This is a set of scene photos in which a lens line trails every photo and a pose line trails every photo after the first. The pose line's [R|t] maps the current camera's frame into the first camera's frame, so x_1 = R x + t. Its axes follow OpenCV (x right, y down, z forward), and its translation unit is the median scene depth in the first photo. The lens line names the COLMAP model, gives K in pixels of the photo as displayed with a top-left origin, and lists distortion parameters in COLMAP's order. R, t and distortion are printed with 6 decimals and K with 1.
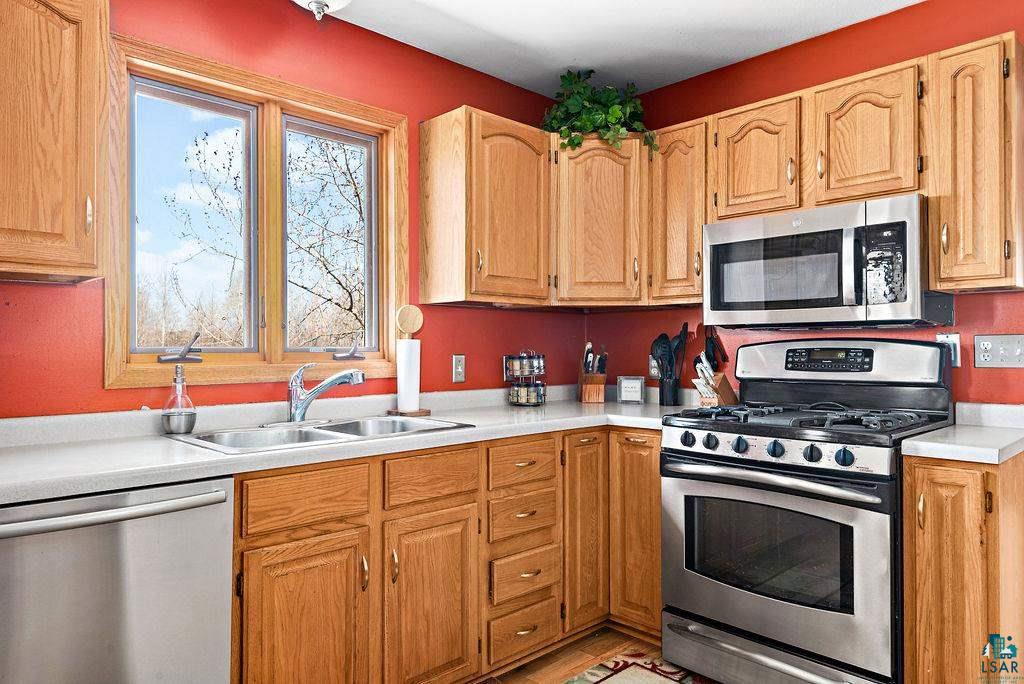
lens RADIAL K [[690.5, 0, 512.6], [0, 690.5, 340.5], [0, 0, 1]] dist [0.017203, -0.012663]
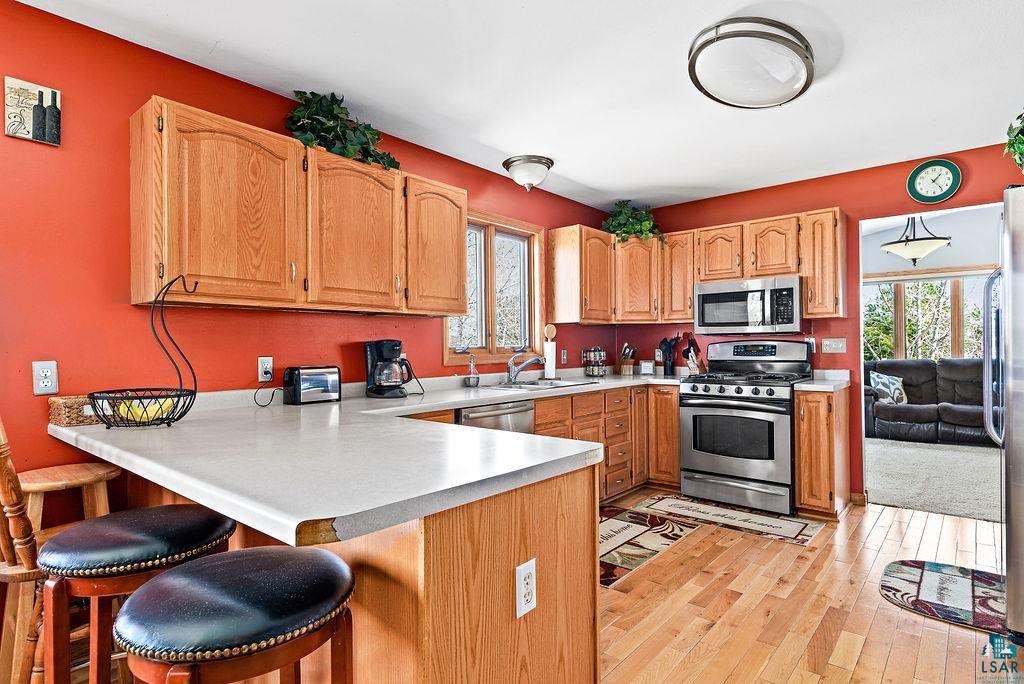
lens RADIAL K [[546.2, 0, 511.1], [0, 546.2, 342.7], [0, 0, 1]] dist [0.007429, -0.004429]
pose [[0.995972, -0.006630, 0.089420, -0.408667], [0.006362, 0.999974, 0.003286, -0.005090], [-0.089440, -0.002703, 0.995989, -0.554688]]
